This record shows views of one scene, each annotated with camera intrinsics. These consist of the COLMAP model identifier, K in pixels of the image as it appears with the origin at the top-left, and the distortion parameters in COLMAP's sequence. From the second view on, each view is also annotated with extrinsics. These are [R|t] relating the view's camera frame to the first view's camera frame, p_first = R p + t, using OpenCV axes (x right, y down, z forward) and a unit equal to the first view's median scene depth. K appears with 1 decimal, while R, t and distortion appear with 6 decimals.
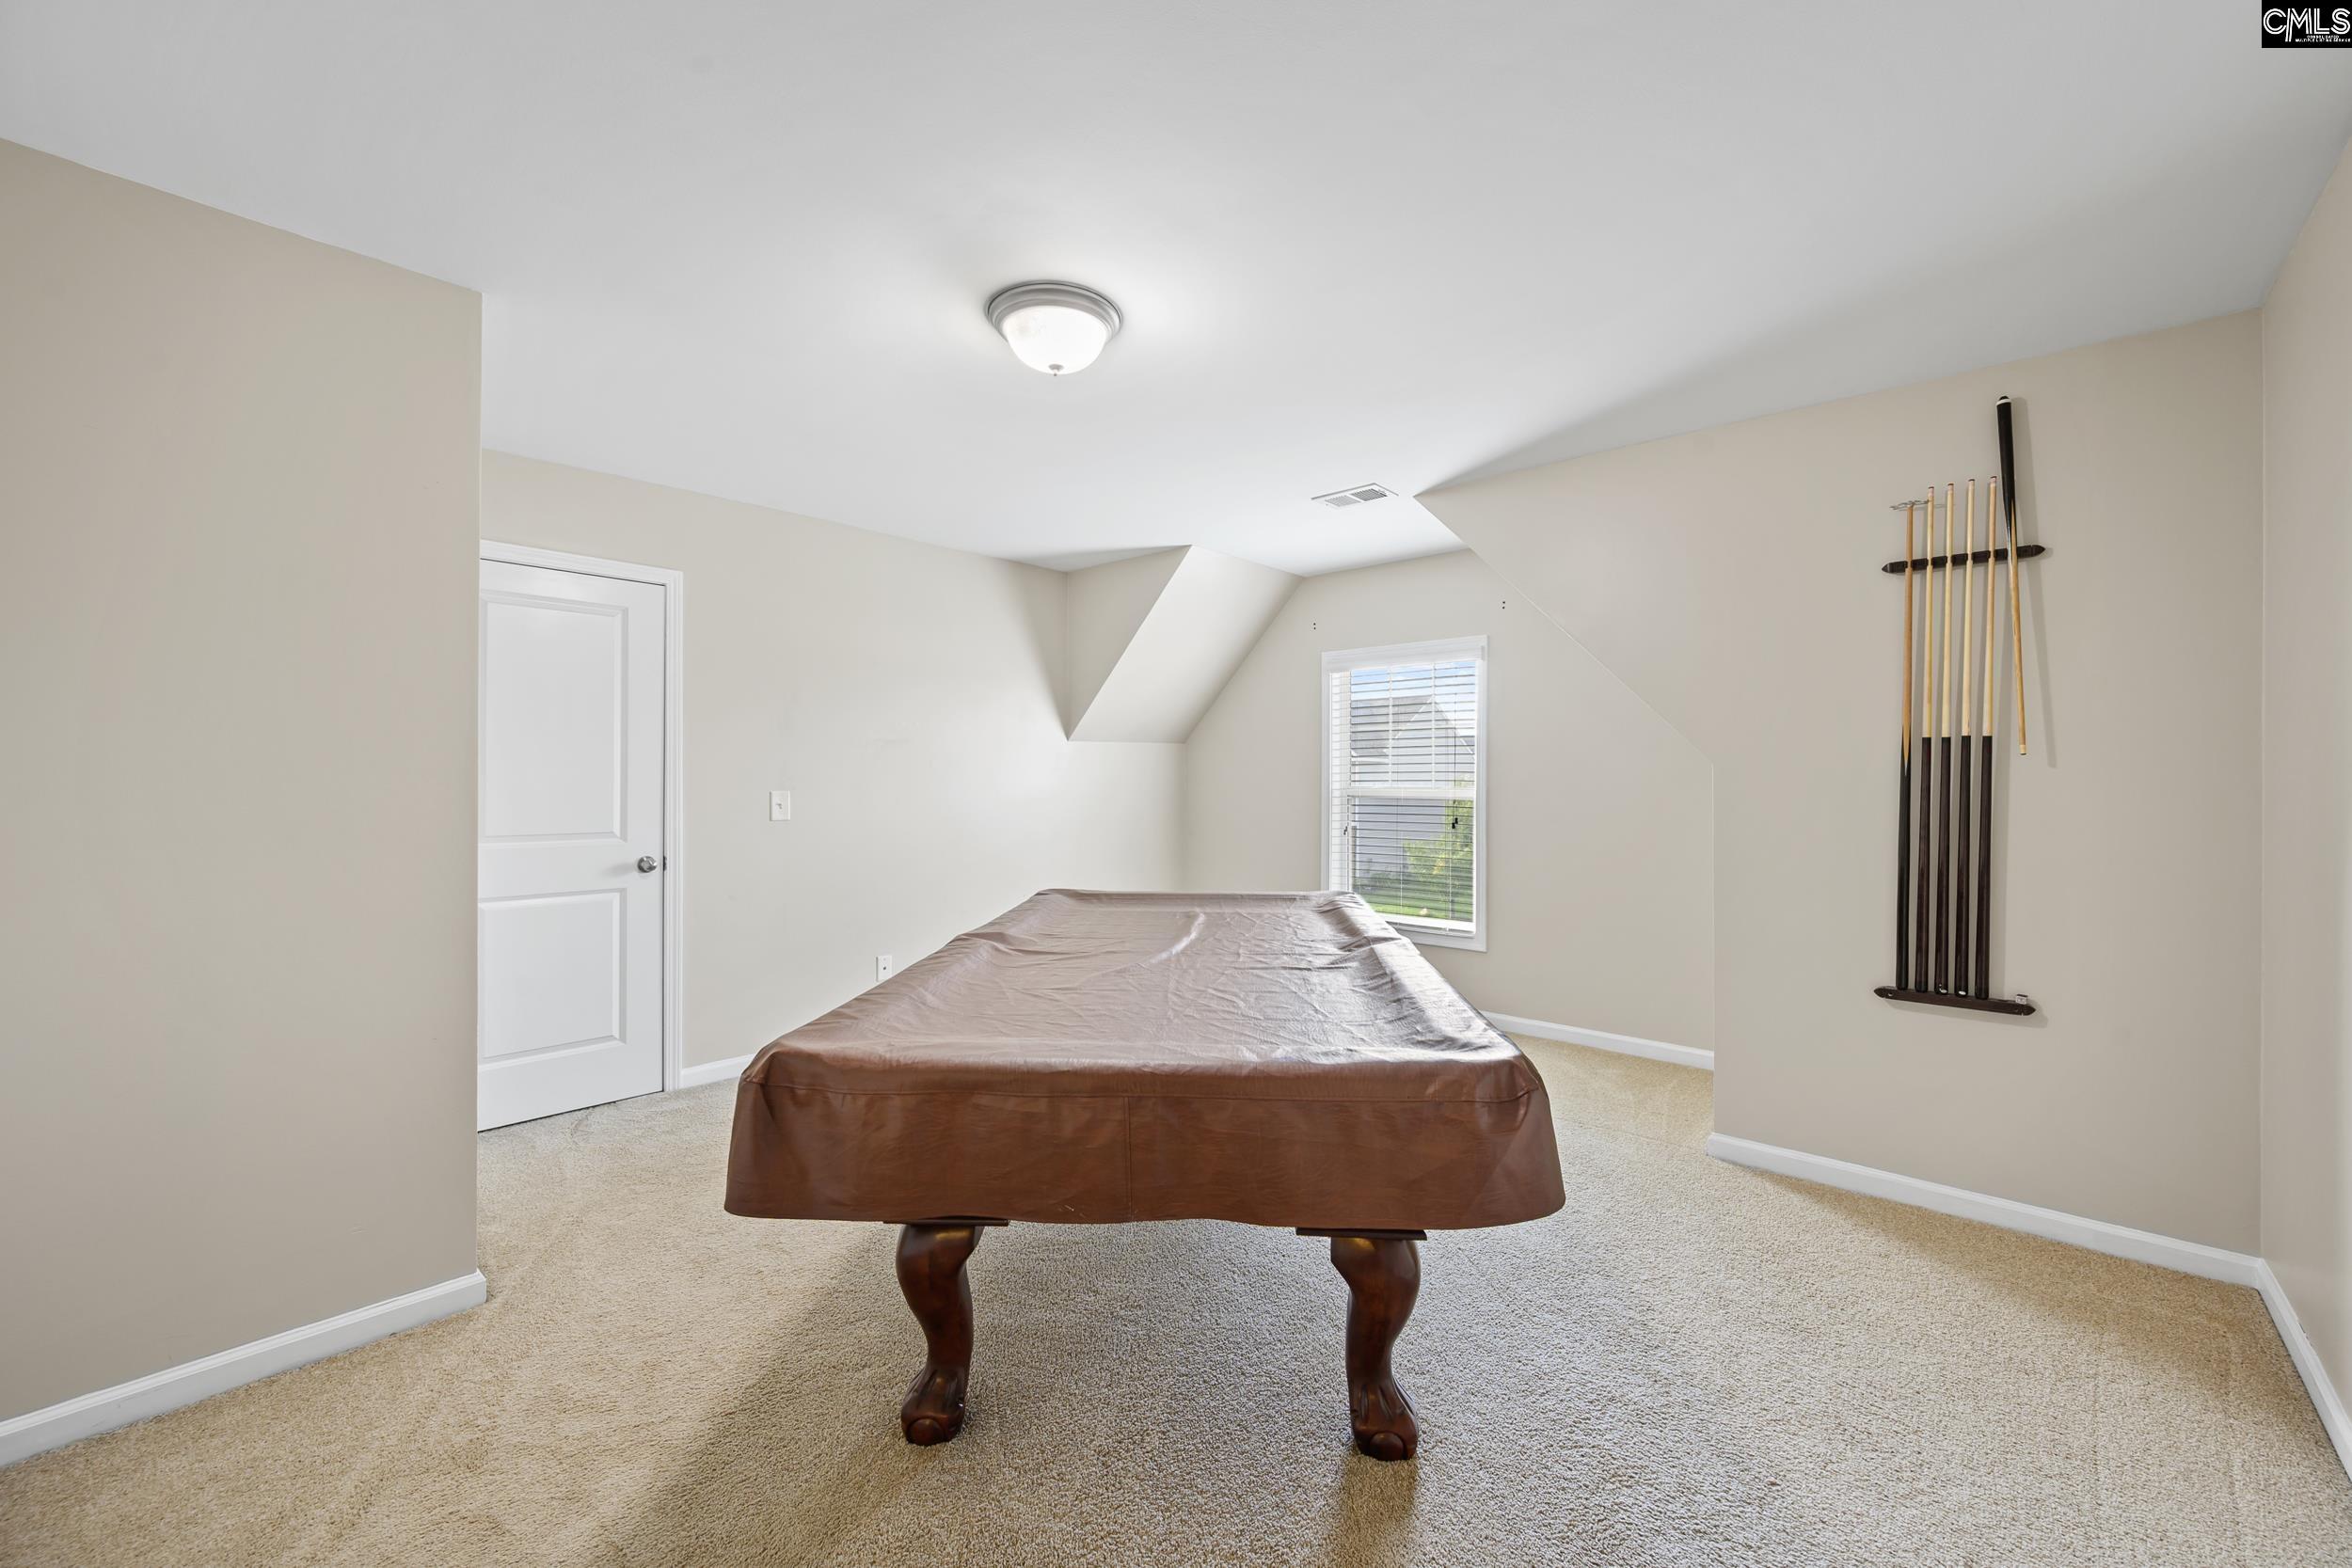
lens RADIAL K [[934.2, 0, 1176.7], [0, 934.2, 778.0], [0, 0, 1]] dist [-0.001098, -0.000228]
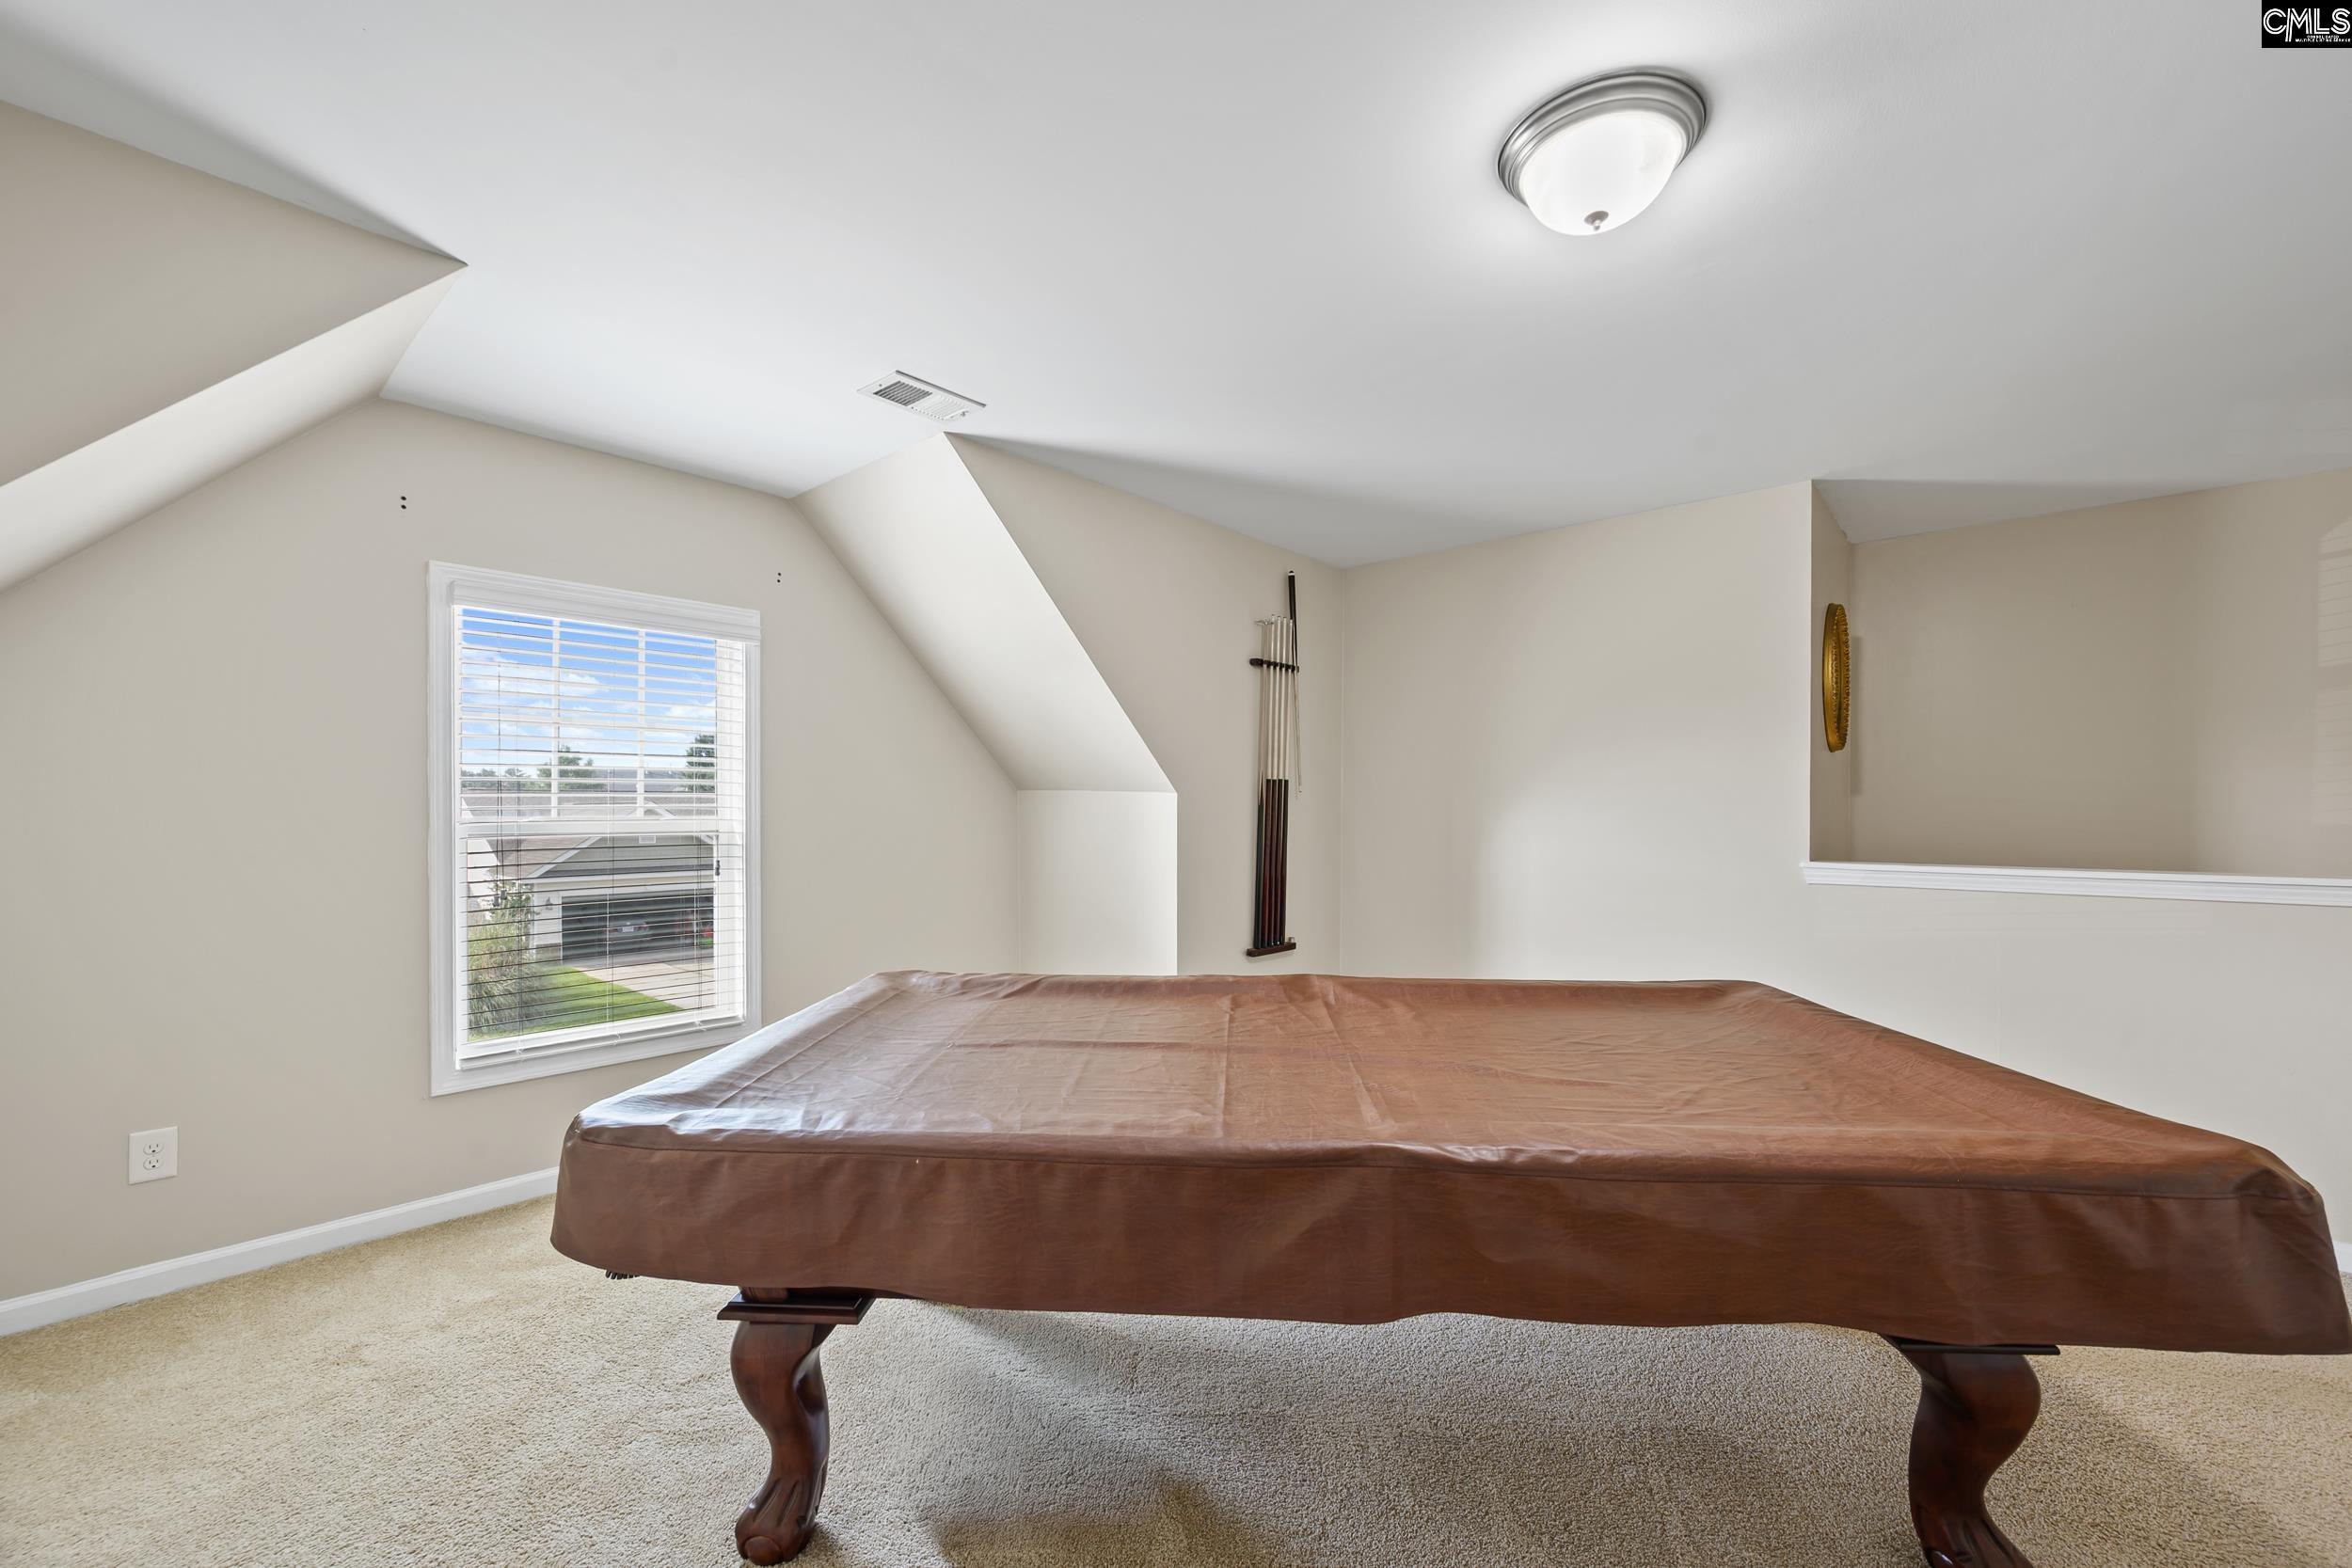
lens RADIAL K [[934.2, 0, 1178.8], [0, 934.2, 802.2], [0, 0, 1]] dist [-0.001098, -0.000228]
pose [[0.008624, 0.005833, 0.999946, -0.723943], [-0.004206, 0.999974, -0.005797, 0.003487], [-0.999954, -0.004156, 0.008648, 1.152613]]
